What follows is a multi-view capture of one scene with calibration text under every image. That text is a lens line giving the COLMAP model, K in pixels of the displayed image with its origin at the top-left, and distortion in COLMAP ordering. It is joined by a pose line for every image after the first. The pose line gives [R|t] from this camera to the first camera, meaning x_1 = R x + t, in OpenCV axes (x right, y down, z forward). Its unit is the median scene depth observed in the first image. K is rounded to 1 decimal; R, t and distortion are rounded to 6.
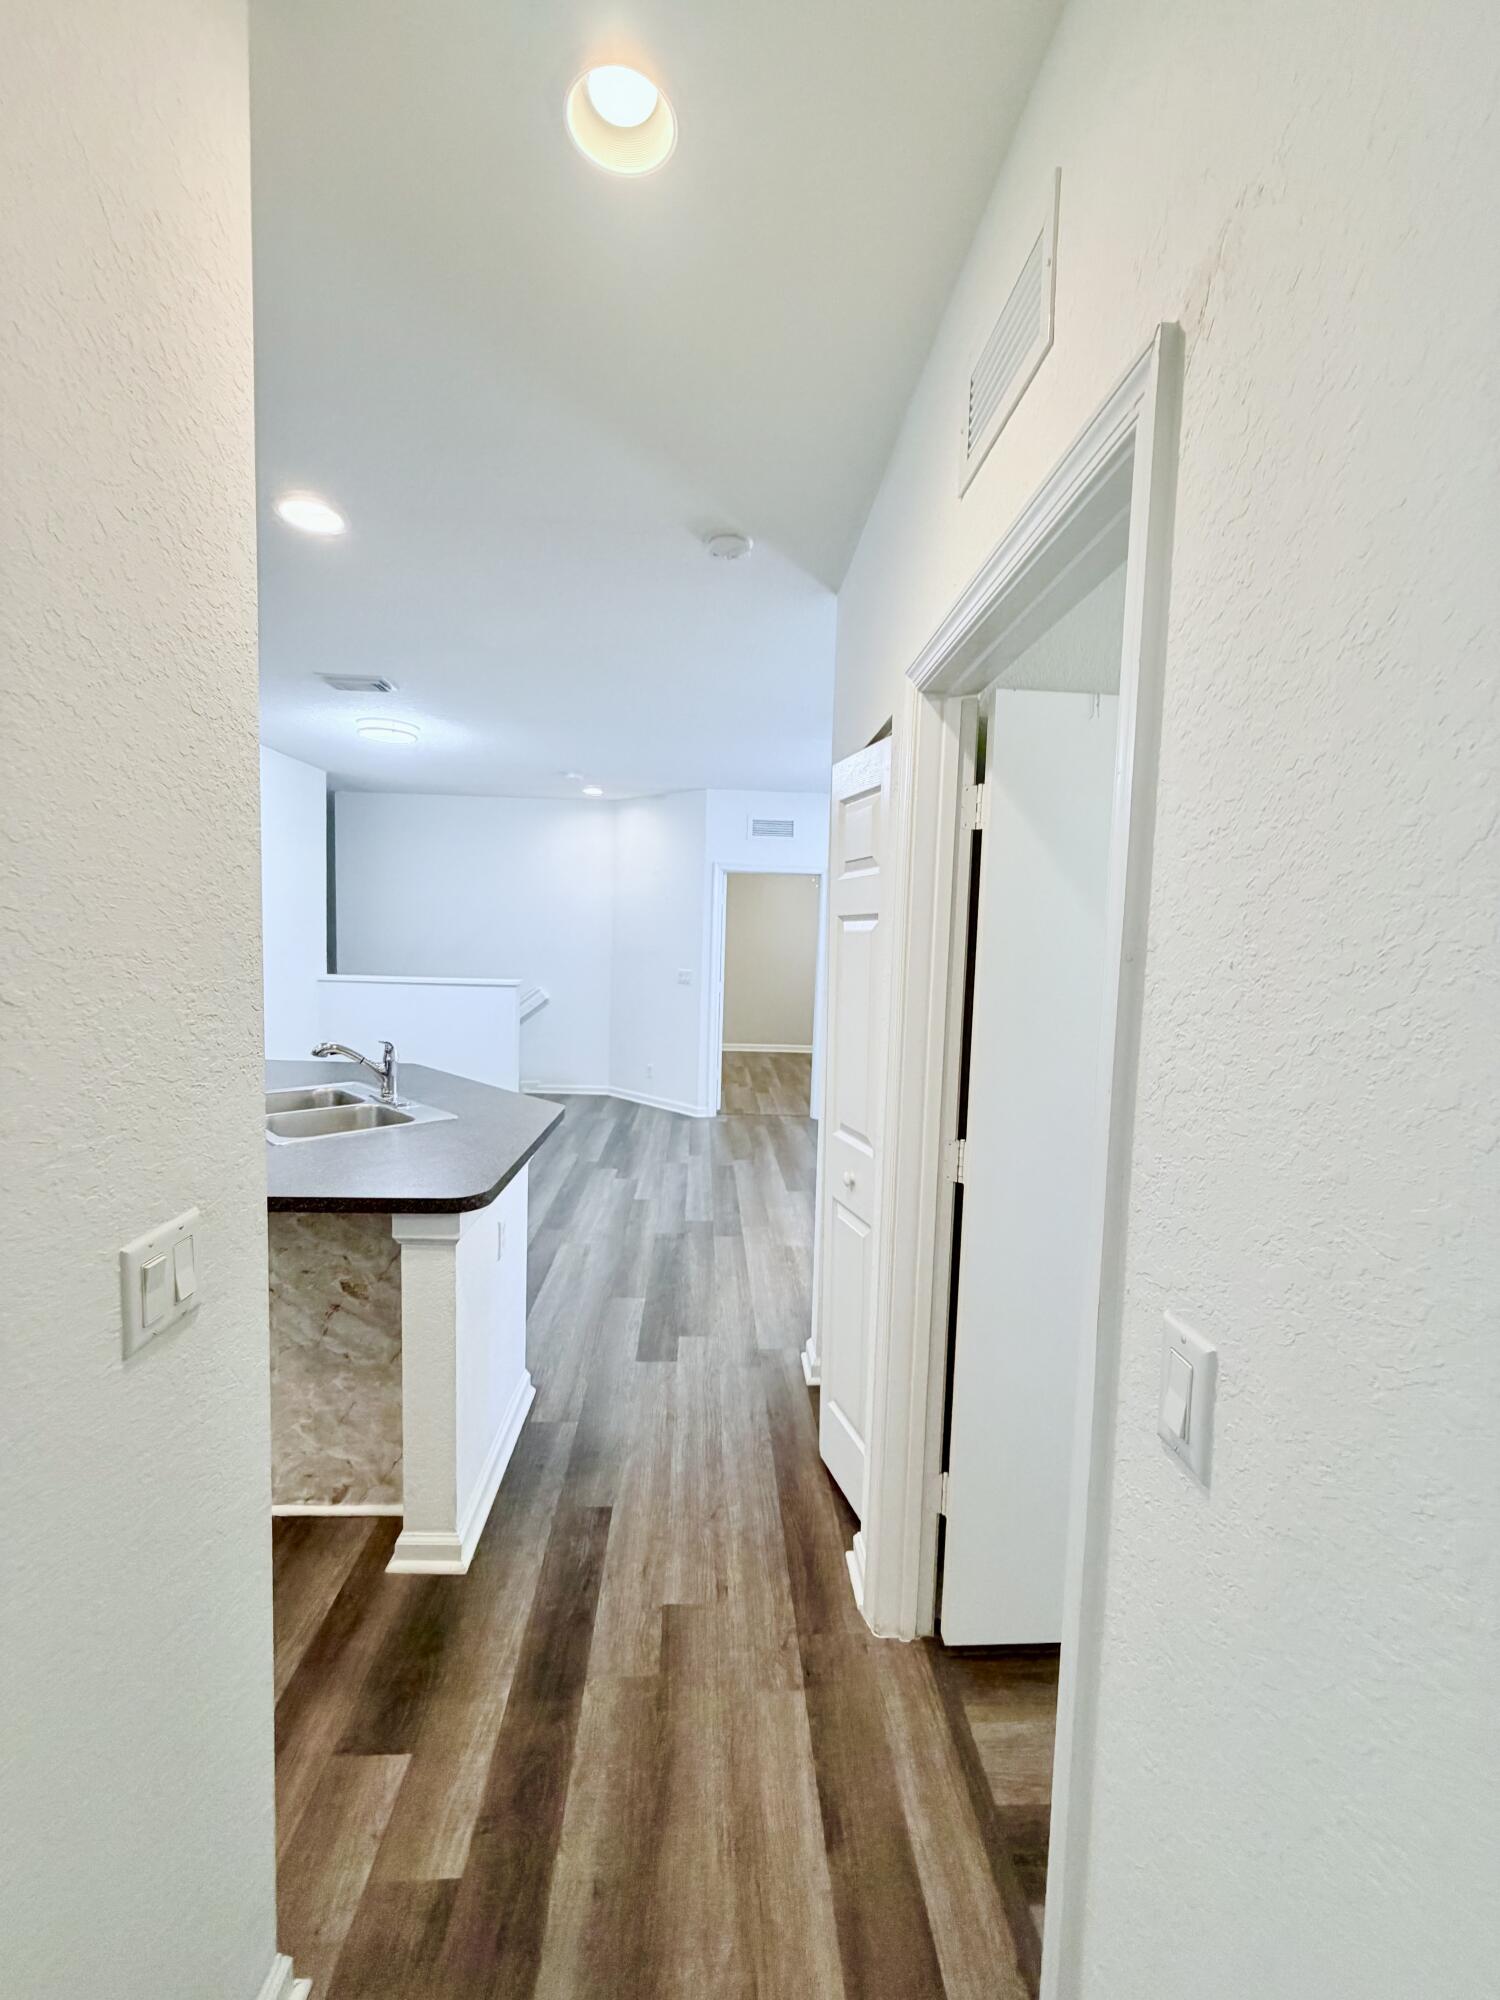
lens RADIAL K [[798.0, 0, 749.0], [0, 798.0, 995.1], [0, 0, 1]] dist [0.001570, -0.000348]
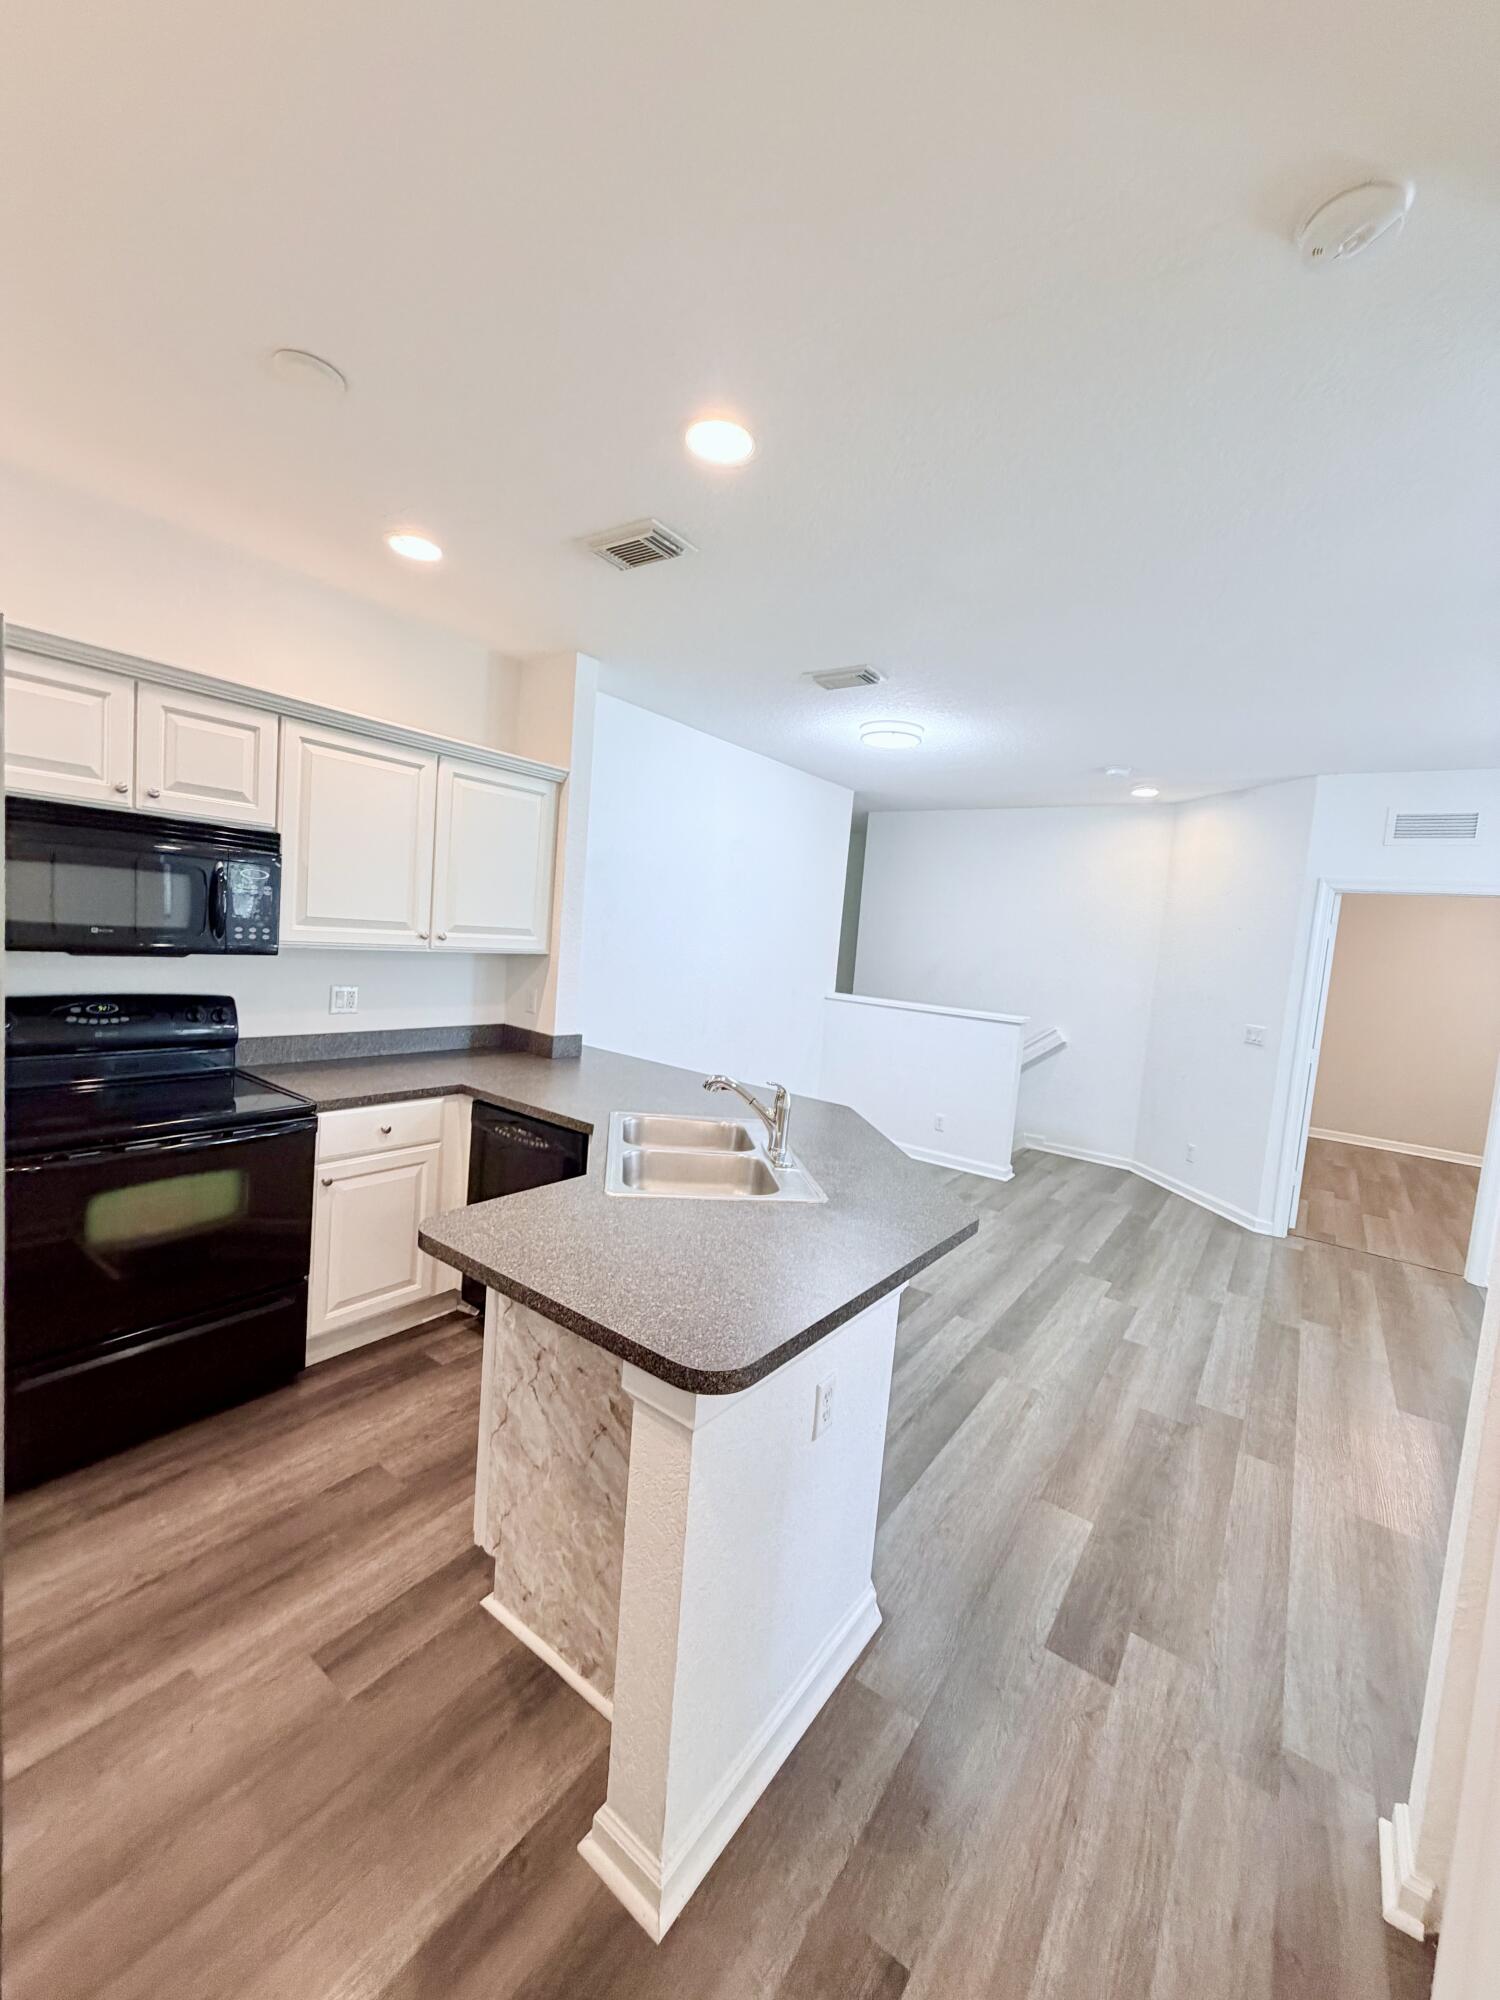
lens RADIAL K [[798.0, 0, 749.0], [0, 798.0, 995.1], [0, 0, 1]] dist [0.001570, -0.000348]
pose [[0.777336, 0.083404, -0.623533, 0.019214], [-0.104479, 0.994523, 0.002777, -0.021884], [0.620349, 0.062987, 0.781792, 0.229302]]
